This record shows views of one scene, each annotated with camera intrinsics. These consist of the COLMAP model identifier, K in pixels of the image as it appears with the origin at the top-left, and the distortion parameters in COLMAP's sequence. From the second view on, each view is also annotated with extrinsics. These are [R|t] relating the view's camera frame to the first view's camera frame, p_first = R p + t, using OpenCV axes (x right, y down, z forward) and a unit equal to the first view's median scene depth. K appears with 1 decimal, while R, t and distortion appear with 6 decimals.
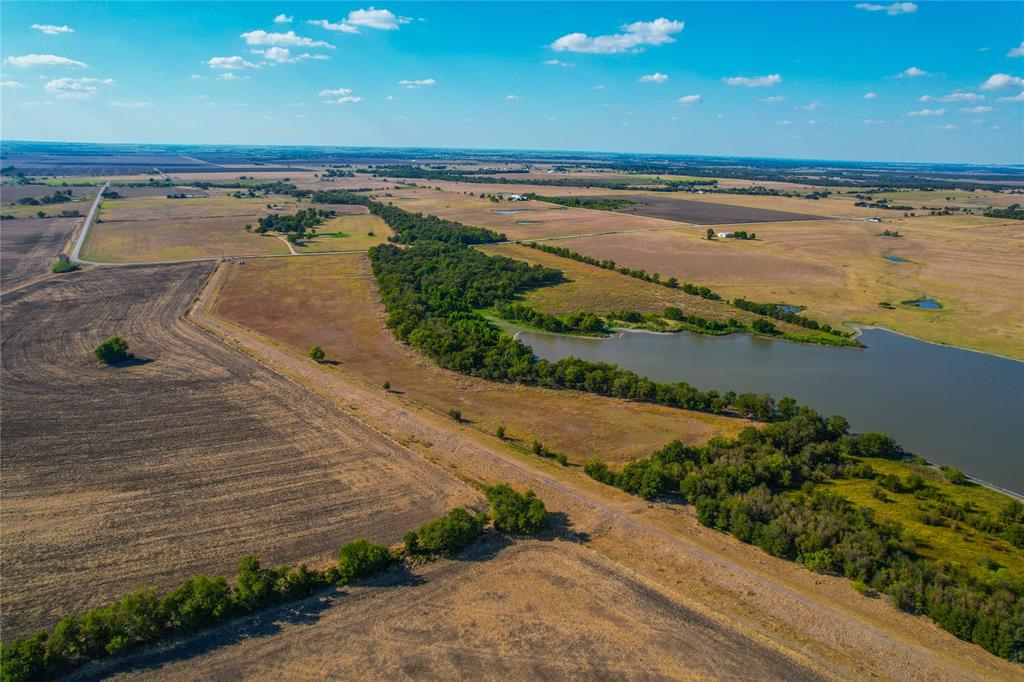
lens RADIAL K [[651.7, 0, 511.2], [0, 651.7, 349.0], [0, 0, 1]] dist [-0.070125, 0.060048]
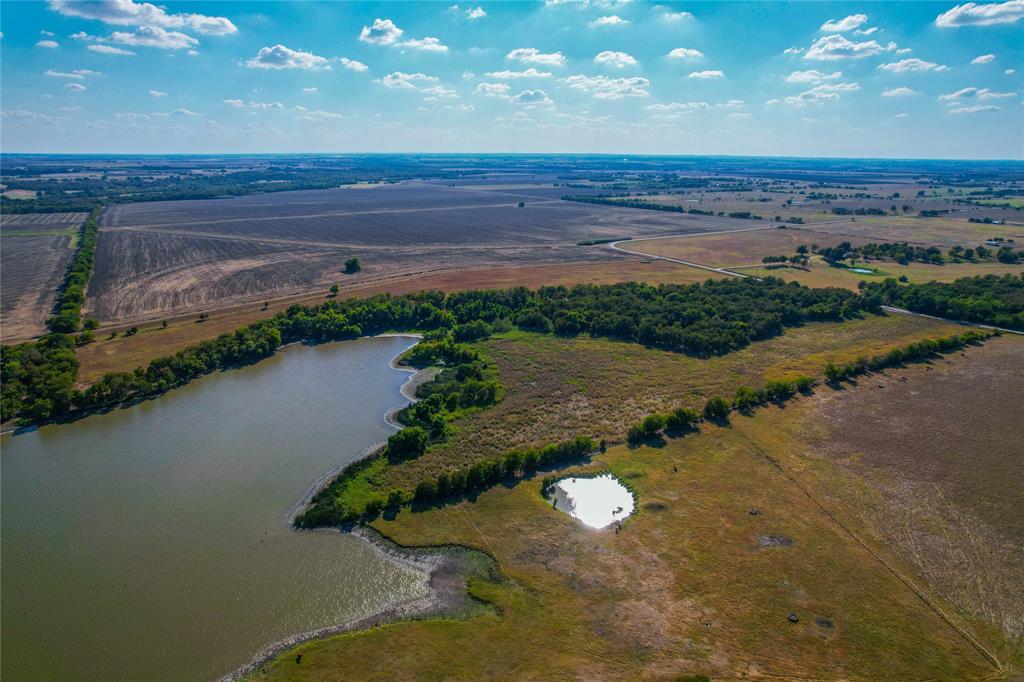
lens RADIAL K [[651.7, 0, 514.5], [0, 651.7, 346.3], [0, 0, 1]] dist [-0.070125, 0.060048]
pose [[0.038739, 0.270080, -0.962058, 0.196556], [-0.304938, 0.920051, 0.246008, -0.060006], [0.951584, 0.283838, 0.117999, 0.203669]]
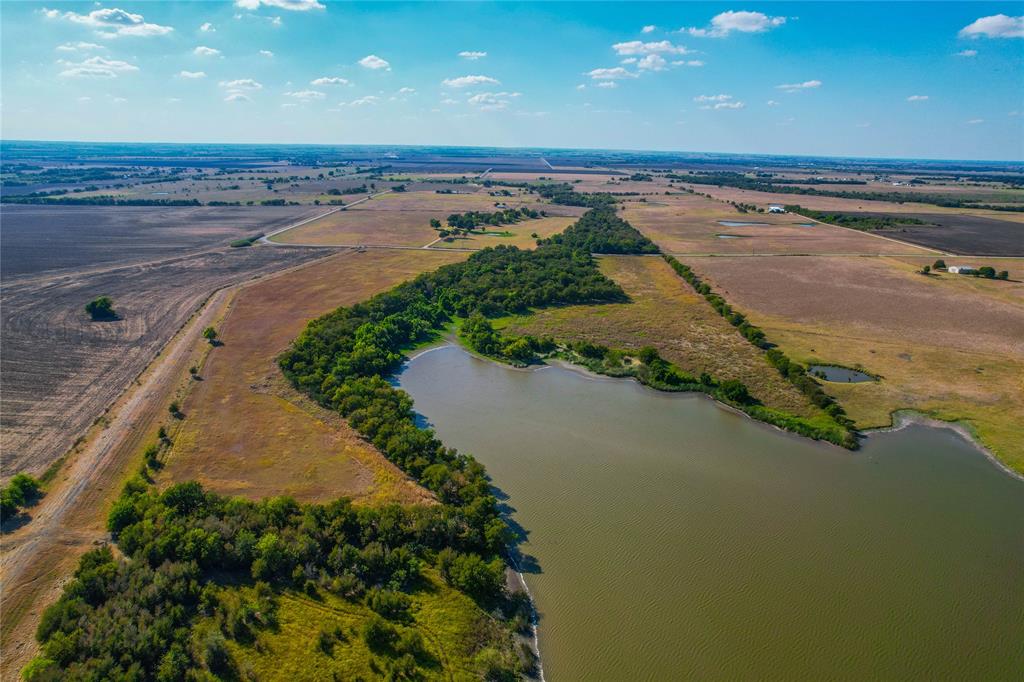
lens RADIAL K [[651.7, 0, 514.2], [0, 651.7, 341.2], [0, 0, 1]] dist [-0.070125, 0.060048]
pose [[0.855174, 0.146510, -0.497205, 0.110841], [-0.156402, 0.987449, 0.021965, -0.013851], [0.494183, 0.058980, 0.867355, 0.051728]]
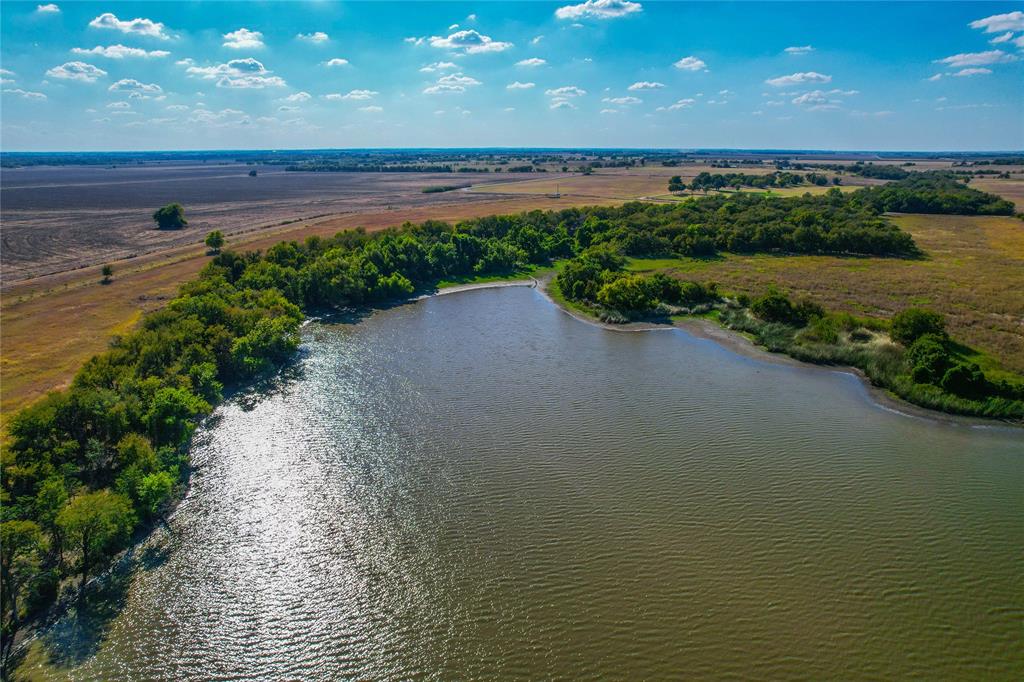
lens RADIAL K [[651.7, 0, 522.3], [0, 651.7, 353.0], [0, 0, 1]] dist [-0.070125, 0.060048]
pose [[0.548285, 0.236090, -0.802275, 0.090739], [-0.242675, 0.962962, 0.117529, -0.007088], [0.800308, 0.130253, 0.585271, 0.139943]]
